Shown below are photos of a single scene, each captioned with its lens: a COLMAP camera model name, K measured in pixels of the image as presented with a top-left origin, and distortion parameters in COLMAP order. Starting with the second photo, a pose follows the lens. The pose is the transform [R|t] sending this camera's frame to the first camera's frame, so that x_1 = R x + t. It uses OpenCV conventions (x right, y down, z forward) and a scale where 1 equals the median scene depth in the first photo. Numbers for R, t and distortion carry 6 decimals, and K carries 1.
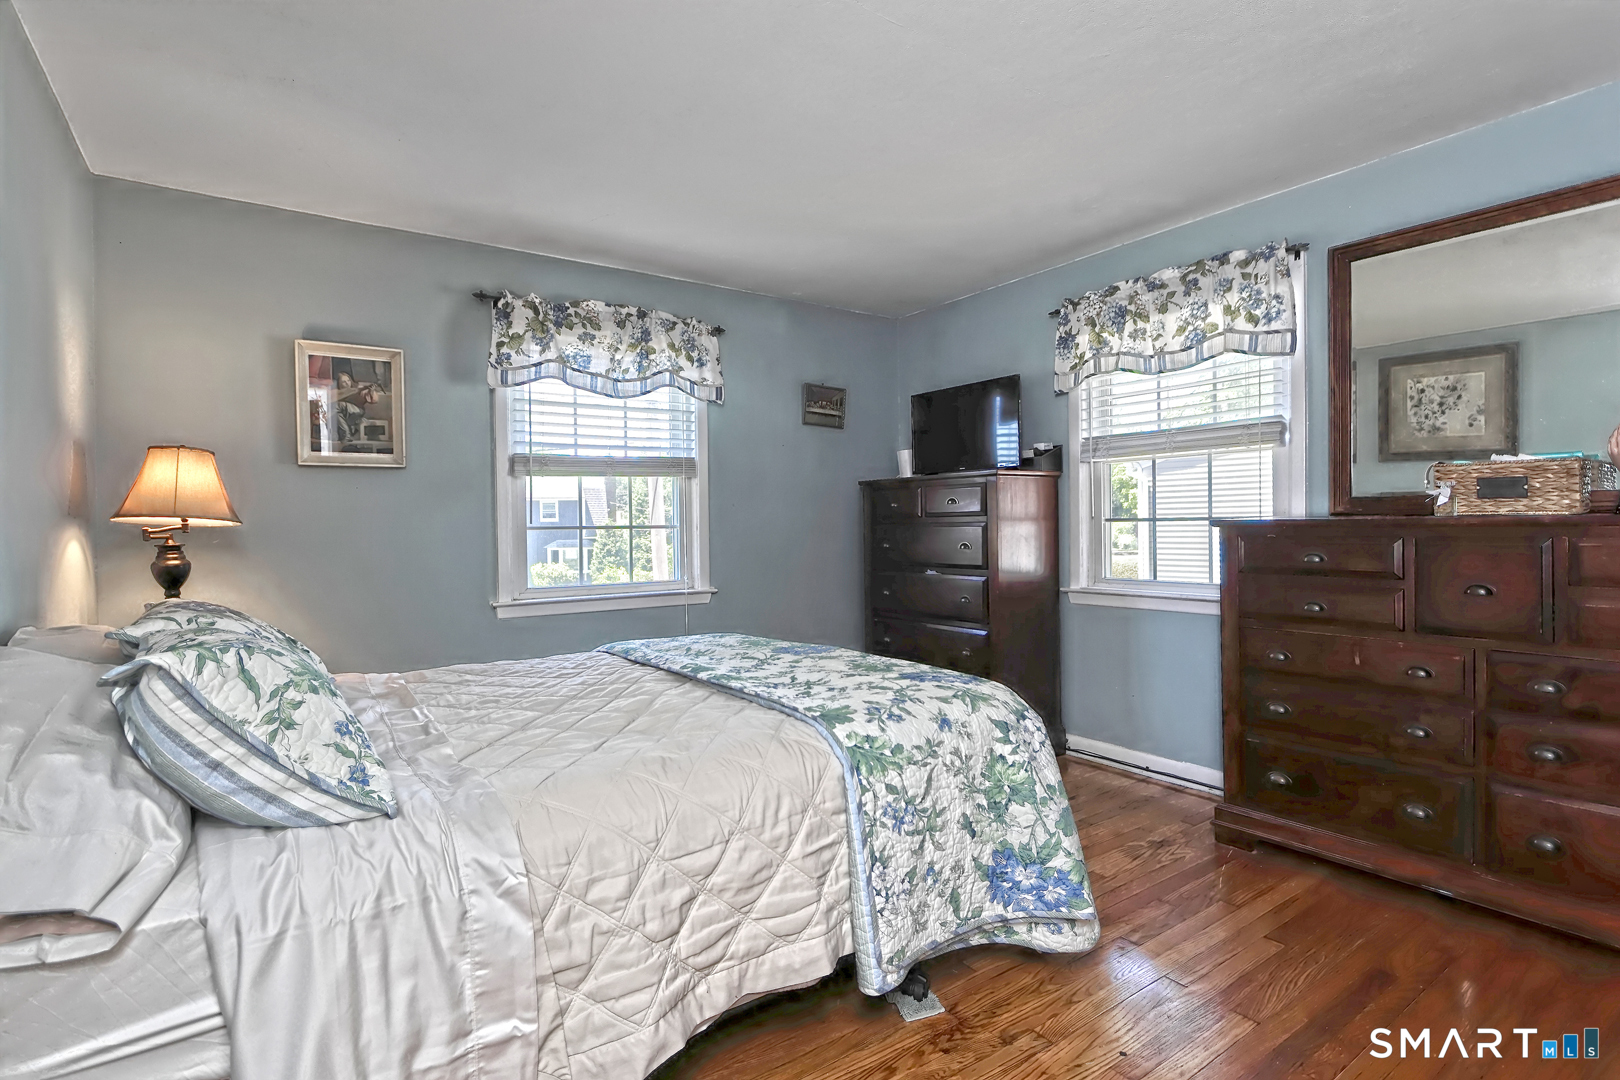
lens RADIAL K [[780.8, 0, 810.0], [0, 780.8, 540.0], [0, 0, 1]] dist [0.001997, 0.000390]
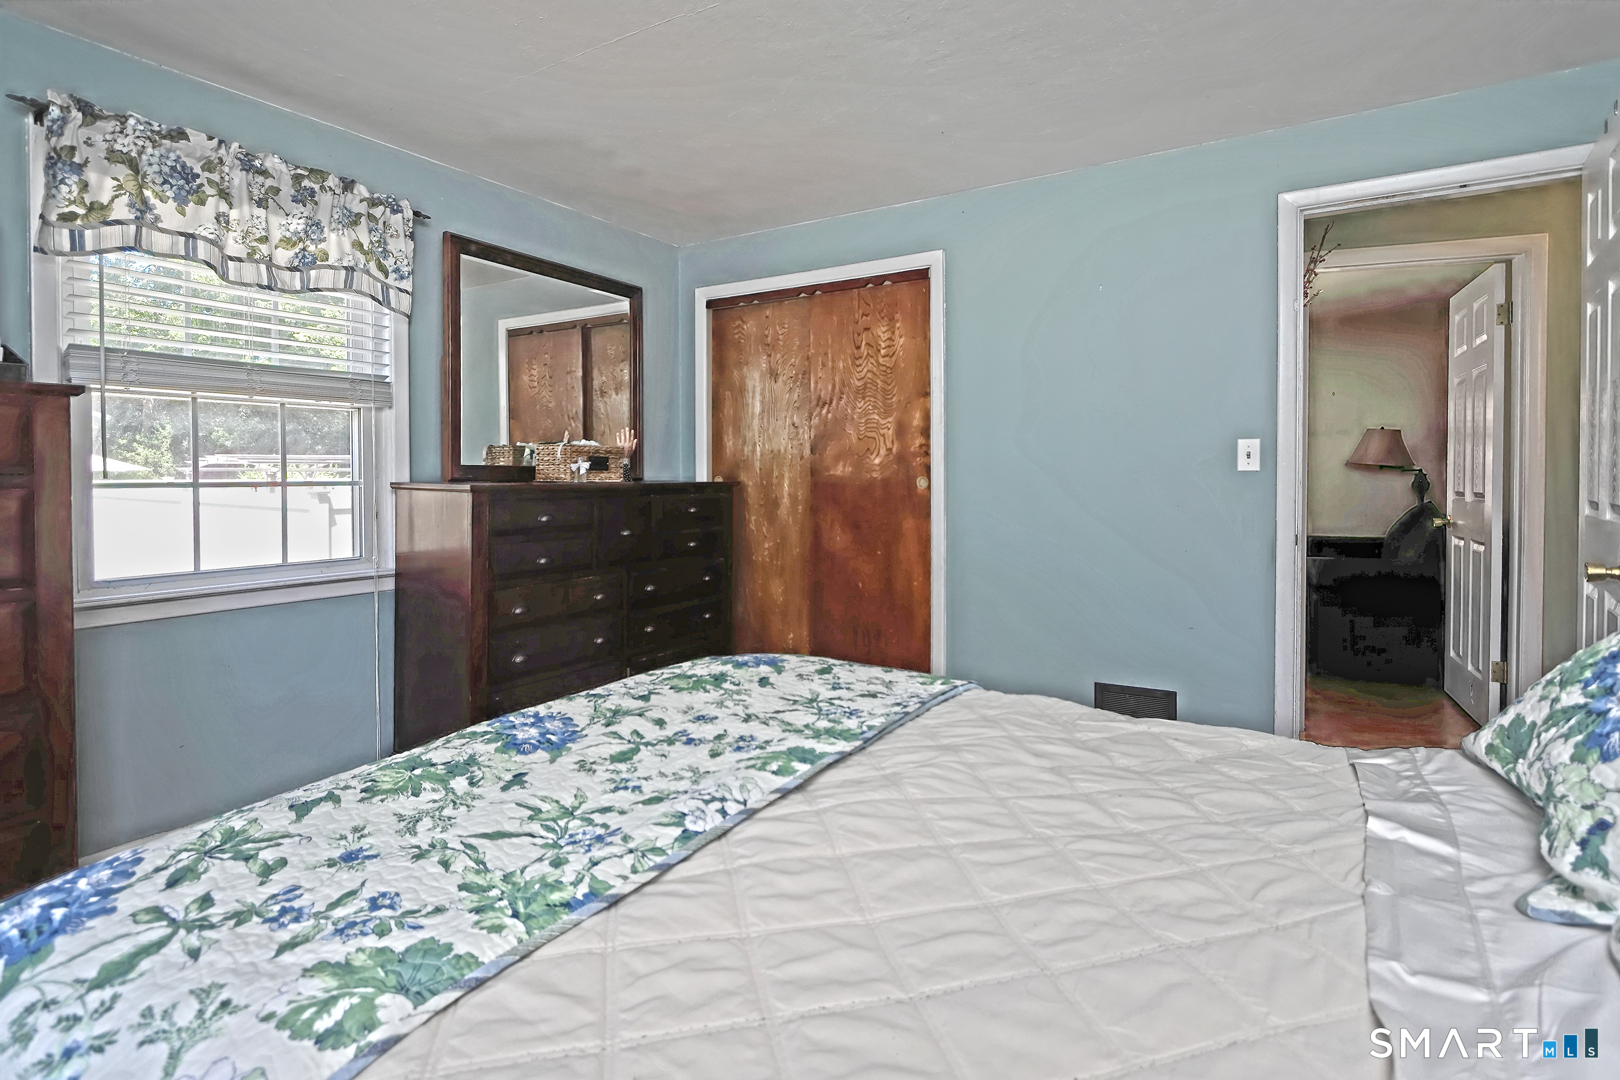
lens RADIAL K [[744.8, 0, 810.5], [0, 744.8, 472.9], [0, 0, 1]] dist [-0.000017, -0.000020]
pose [[-0.353191, -0.003475, 0.935545, -0.423576], [0.009573, 0.999927, 0.007328, -0.038458], [-0.935502, 0.011544, -0.353132, 0.796132]]
